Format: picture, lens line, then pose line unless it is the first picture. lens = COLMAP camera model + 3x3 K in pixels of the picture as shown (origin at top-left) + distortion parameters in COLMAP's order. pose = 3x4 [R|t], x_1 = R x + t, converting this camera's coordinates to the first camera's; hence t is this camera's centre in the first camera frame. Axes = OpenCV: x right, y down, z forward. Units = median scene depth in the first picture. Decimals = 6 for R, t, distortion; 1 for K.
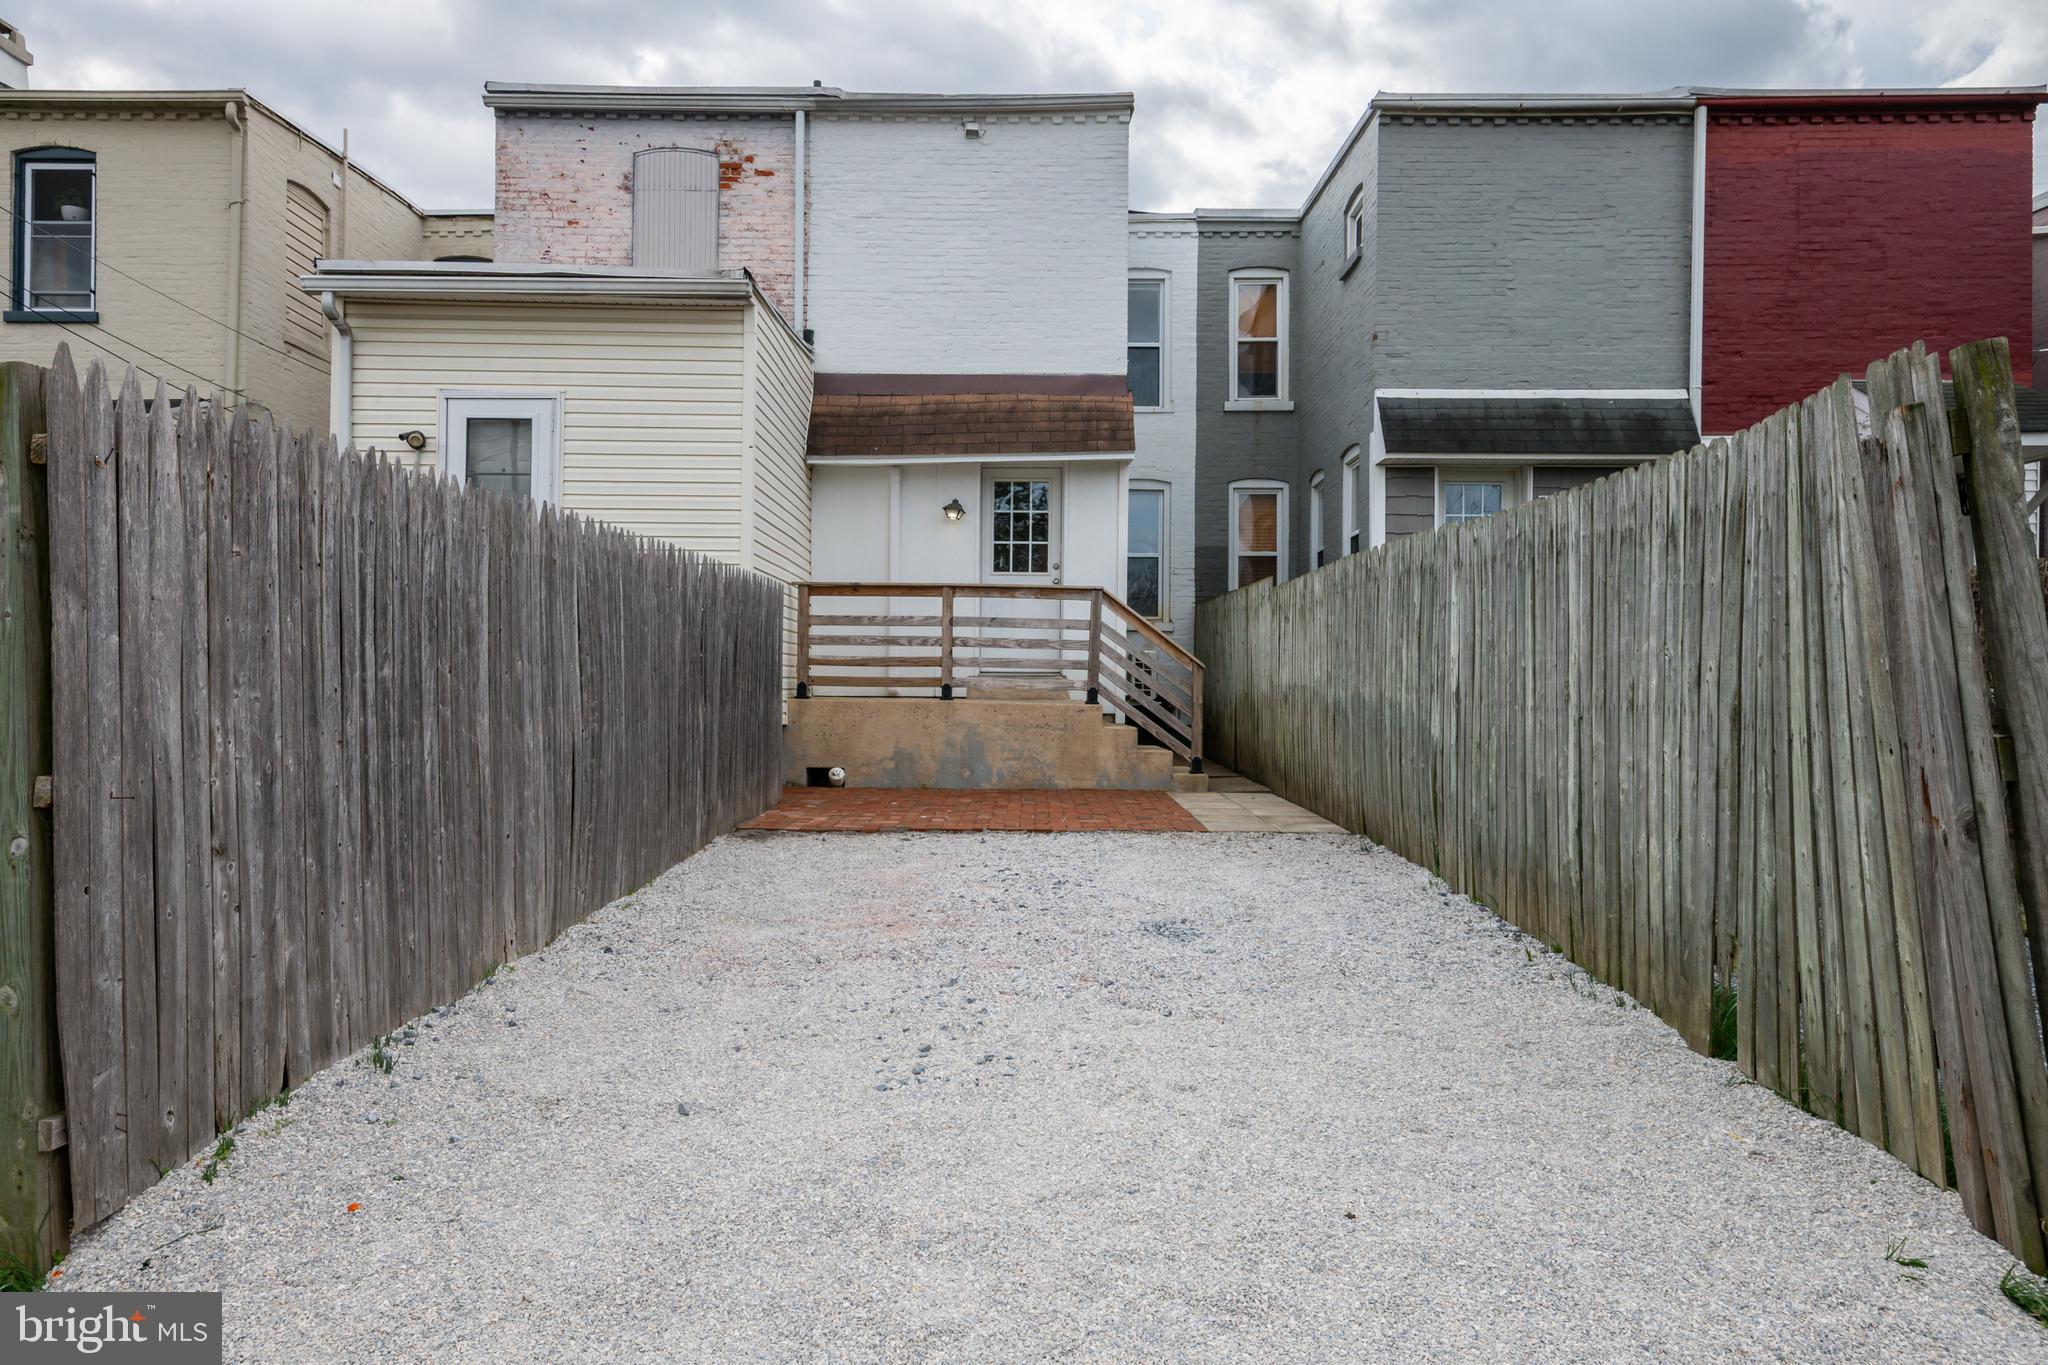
lens RADIAL K [[1241.7, 0, 1029.3], [0, 1241.7, 682.6], [0, 0, 1]] dist [0.015655, -0.001357]
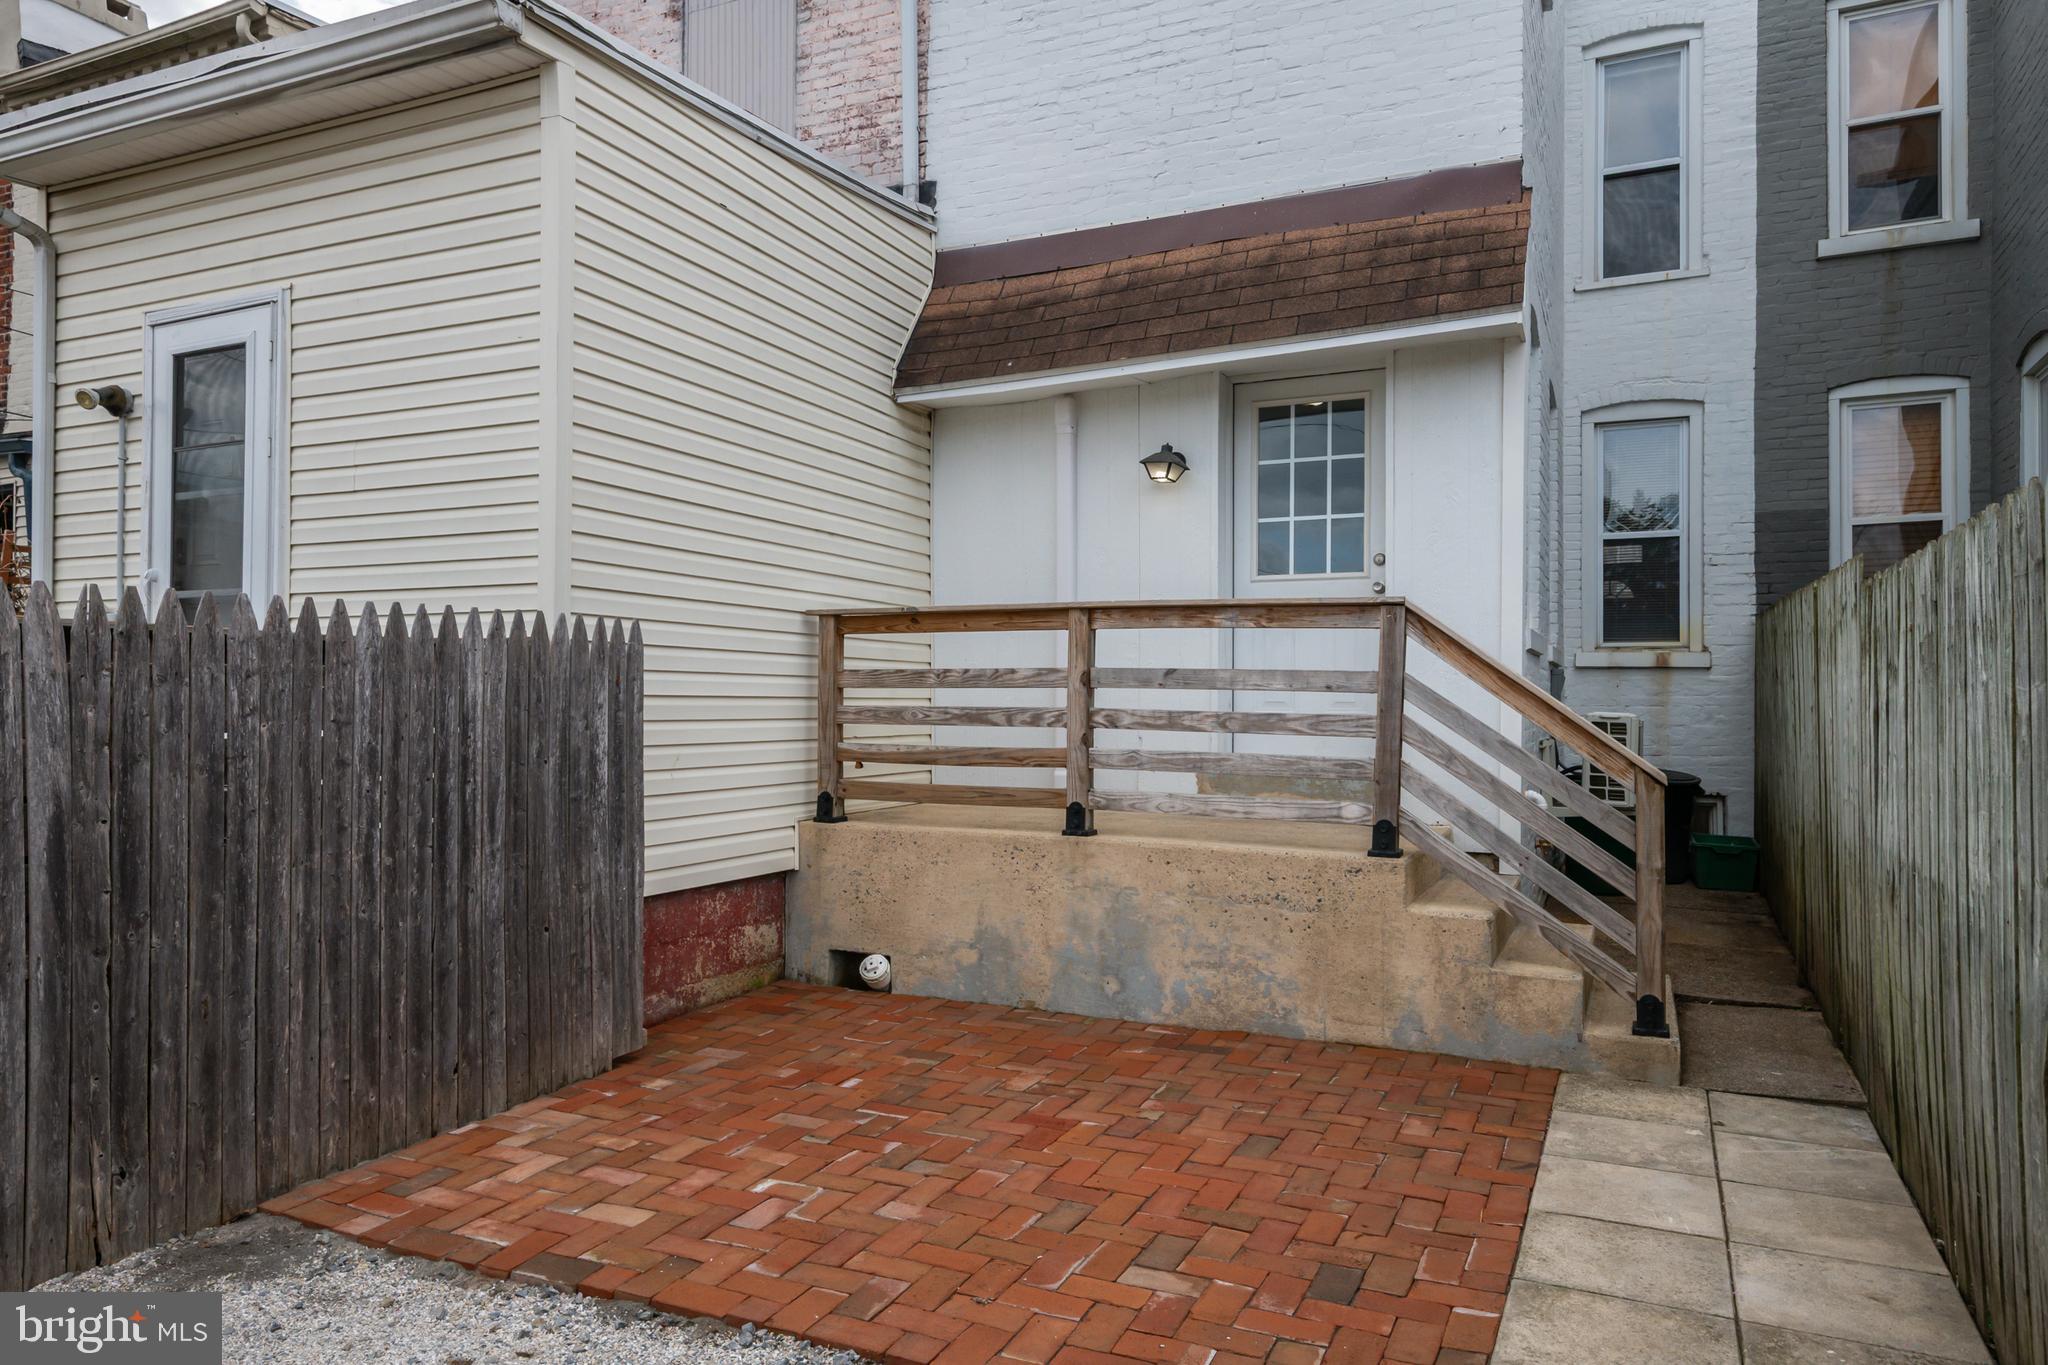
lens RADIAL K [[1241.7, 0, 1016.6], [0, 1241.7, 682.7], [0, 0, 1]] dist [0.015655, -0.001357]
pose [[0.890296, -0.006272, -0.455338, 0.131819], [0.000268, 0.999912, -0.013248, -0.038265], [0.455381, 0.011673, 0.890220, 0.507613]]
